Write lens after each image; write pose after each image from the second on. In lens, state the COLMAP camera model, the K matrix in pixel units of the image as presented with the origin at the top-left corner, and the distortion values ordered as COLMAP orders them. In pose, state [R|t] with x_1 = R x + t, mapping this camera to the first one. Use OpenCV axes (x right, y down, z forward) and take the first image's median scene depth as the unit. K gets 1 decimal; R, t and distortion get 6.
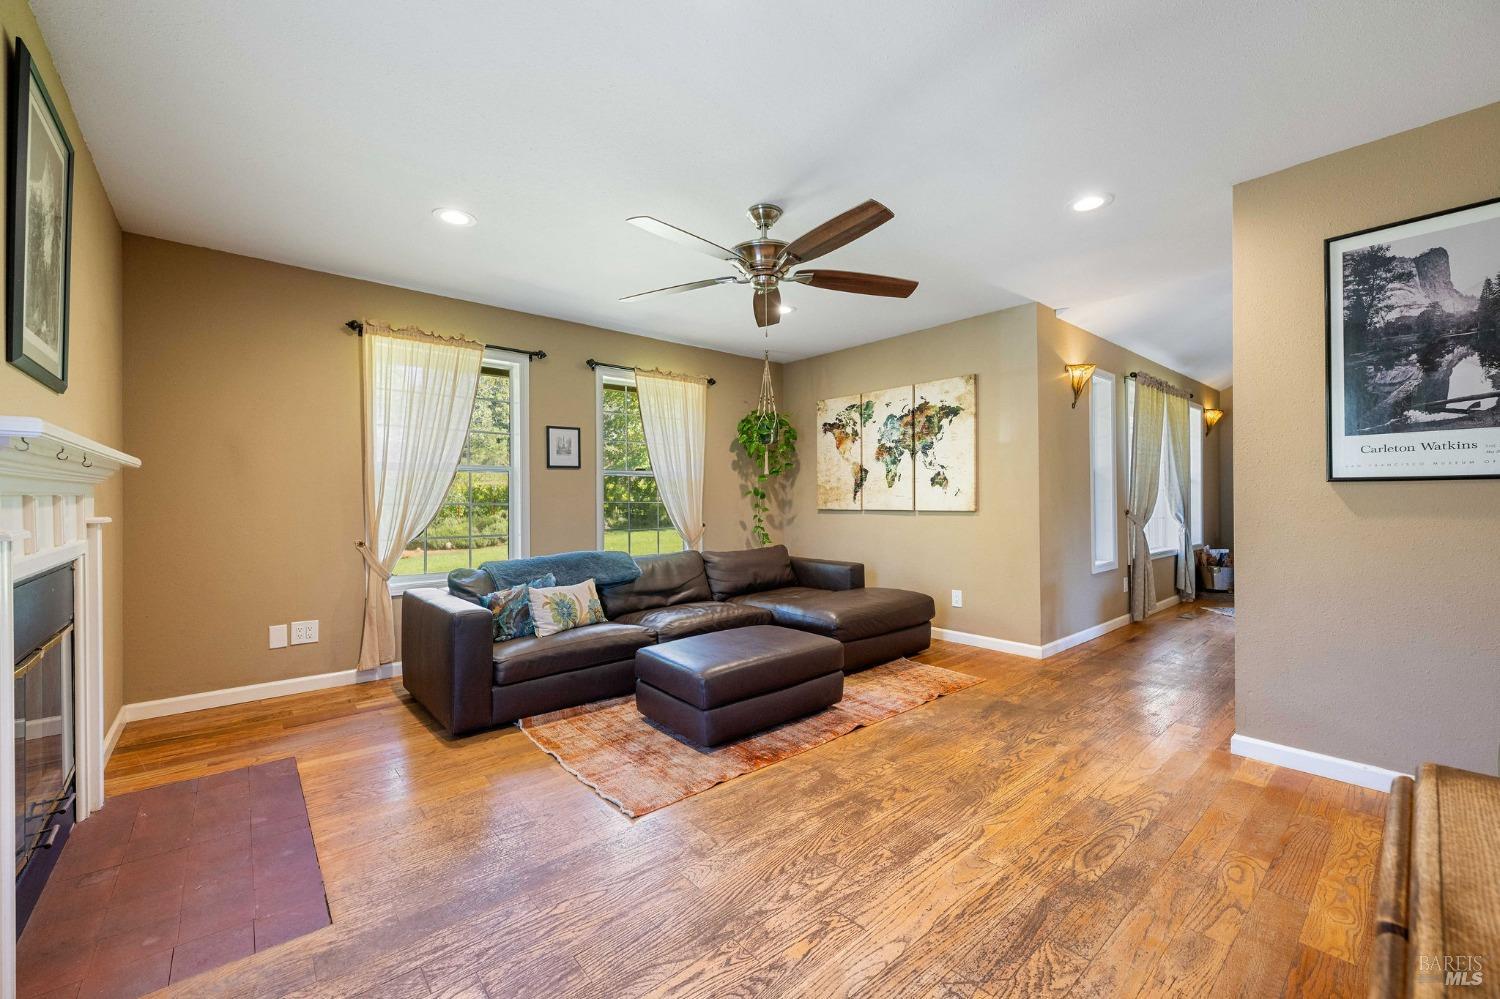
lens RADIAL K [[597.9, 0, 744.2], [0, 597.9, 496.5], [0, 0, 1]] dist [-0.001387, -0.000202]
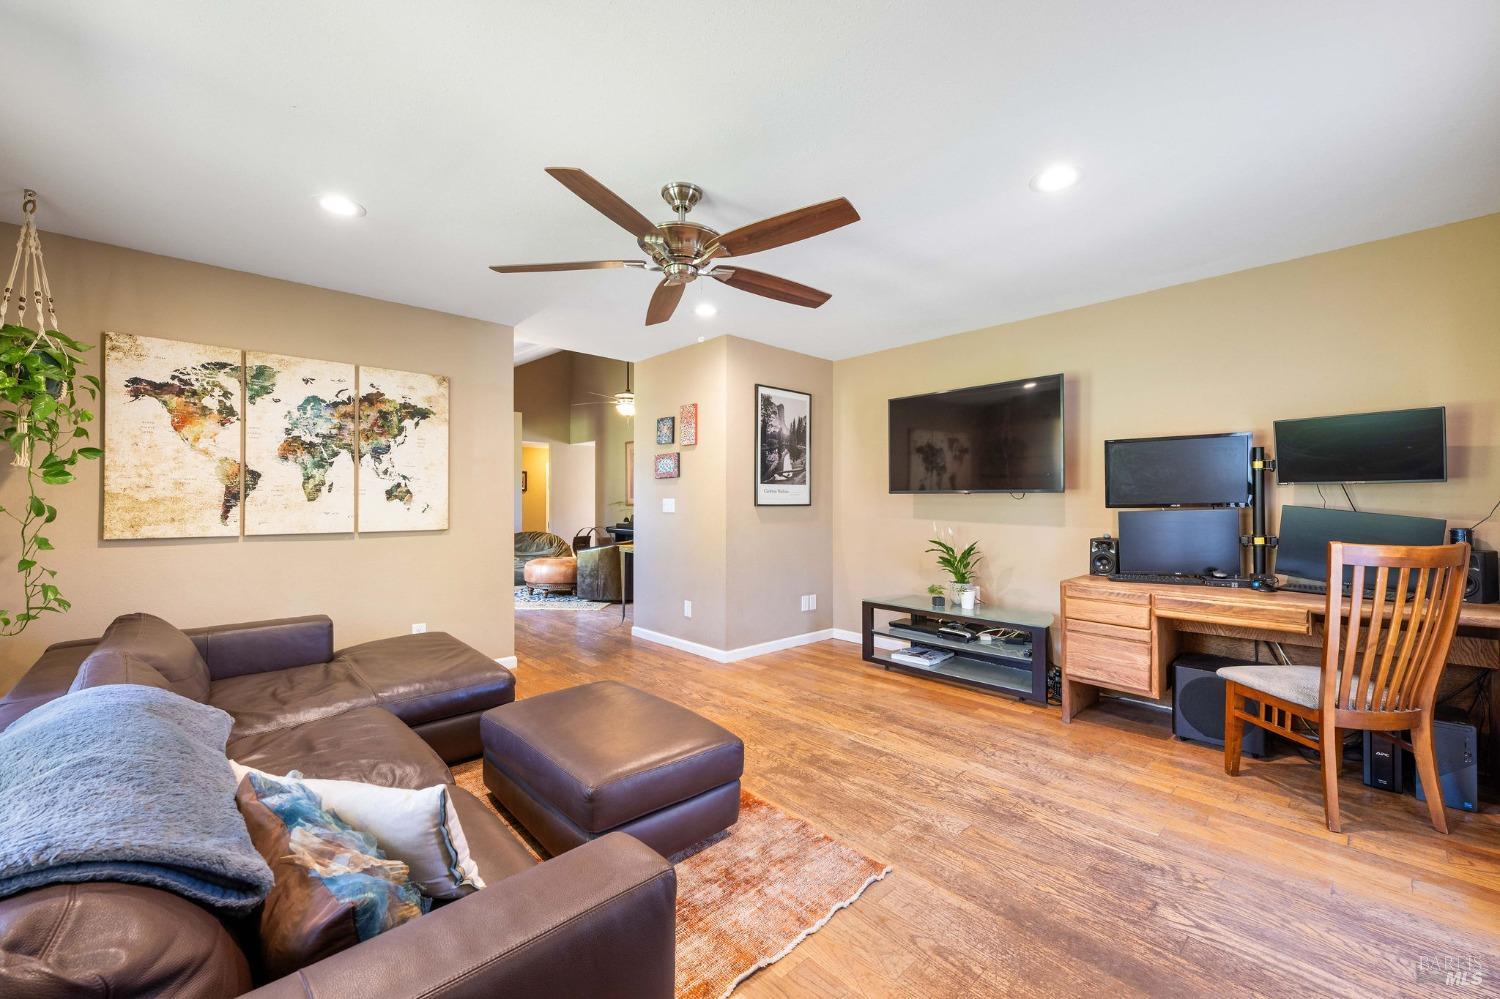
lens RADIAL K [[588.6, 0, 741.2], [0, 588.6, 501.1], [0, 0, 1]] dist [0.000686, 0.000019]
pose [[-0.033992, 0.007222, 0.999396, -0.550010], [-0.005518, 0.999957, -0.007413, -0.015265], [-0.999407, -0.005767, -0.033950, 0.632361]]
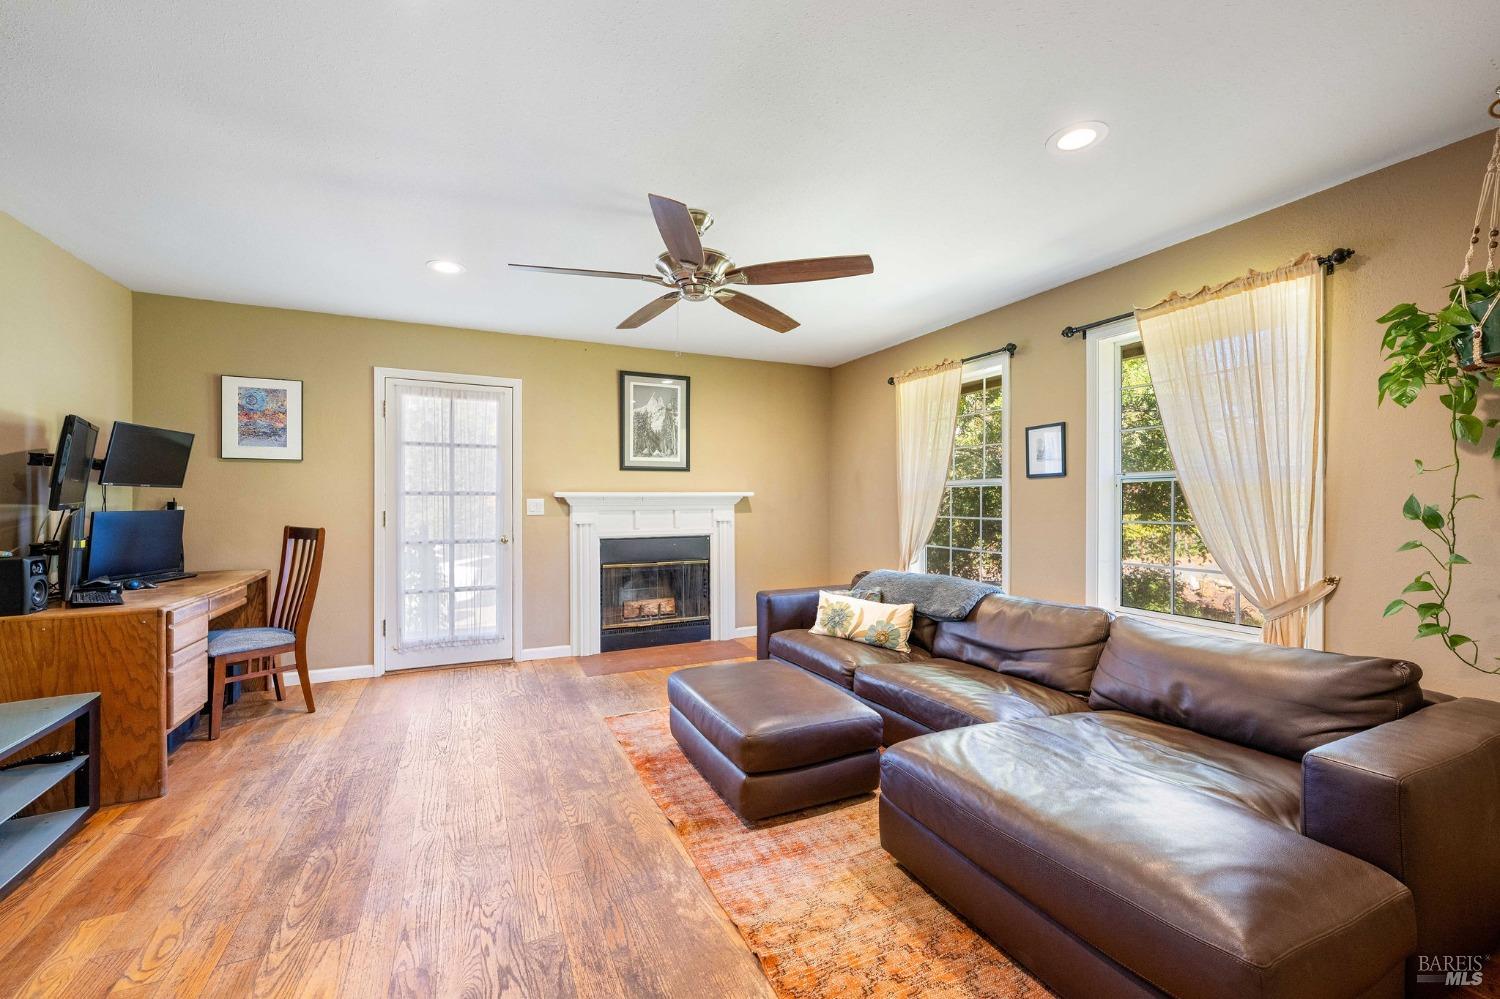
lens RADIAL K [[602.7, 0, 748.4], [0, 602.7, 504.7], [0, 0, 1]] dist [-0.000877, -0.000416]
pose [[-0.265192, 0.009811, -0.964146, 0.624295], [0.006856, 0.999942, 0.008290, -0.021007], [0.964171, -0.004411, -0.265244, 0.895248]]
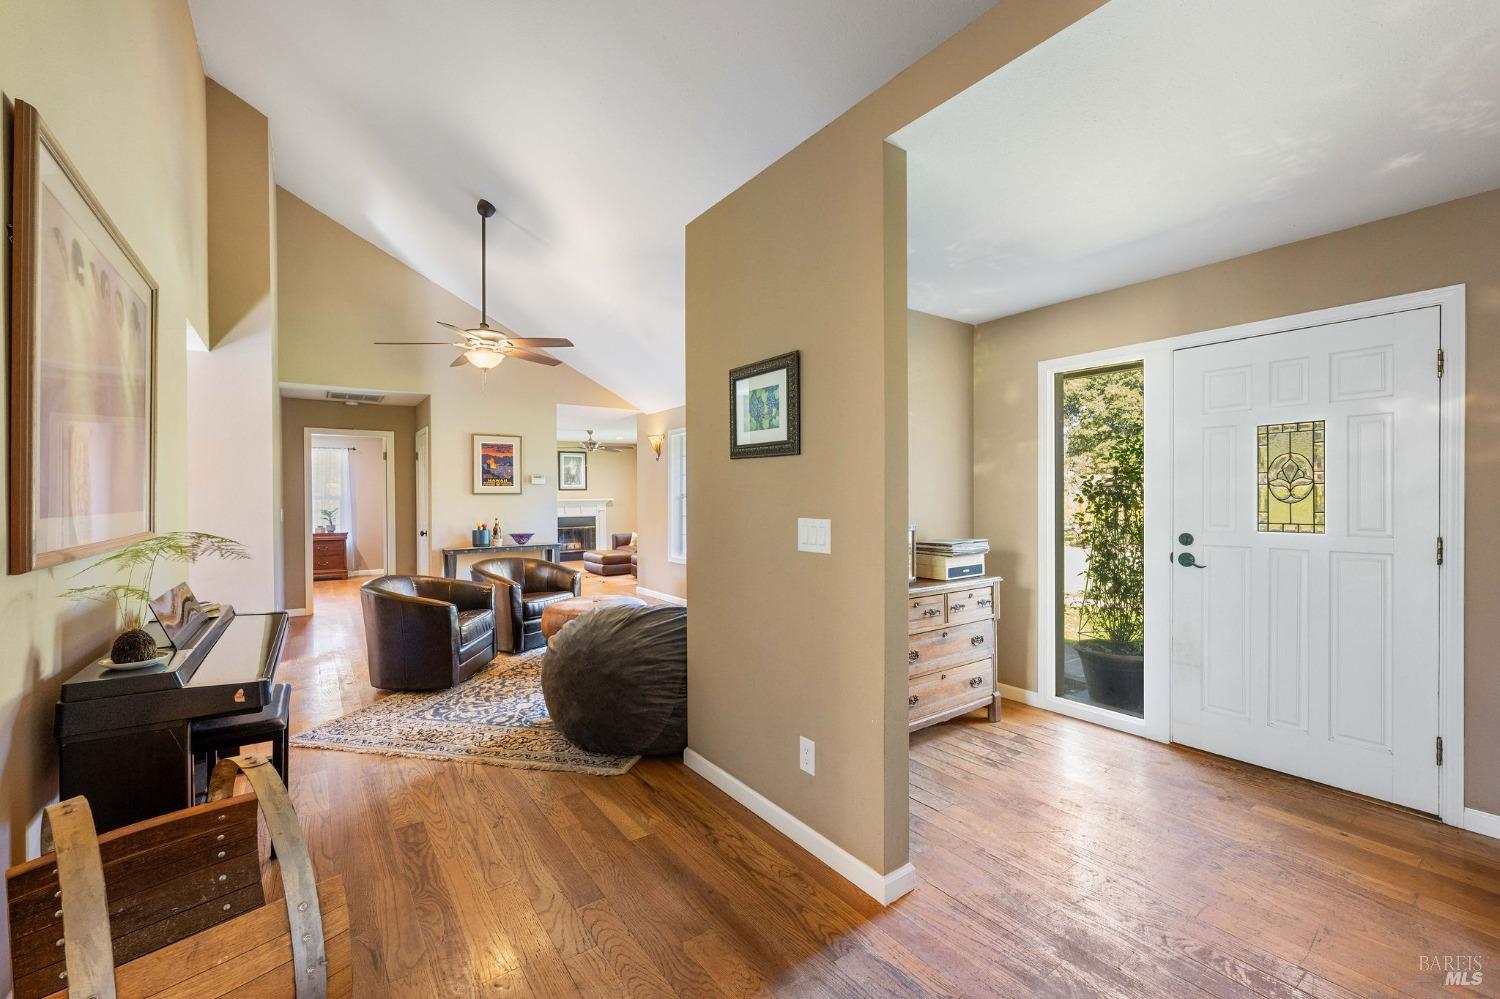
lens RADIAL K [[626.0, 0, 742.8], [0, 626.0, 504.4], [0, 0, 1]] dist [-0.000021, 0.000391]
pose [[-0.104213, 0.019096, -0.994372, 2.504336], [0.012140, 0.999766, 0.017927, -0.055195], [0.994481, -0.010204, -0.104420, 1.556673]]
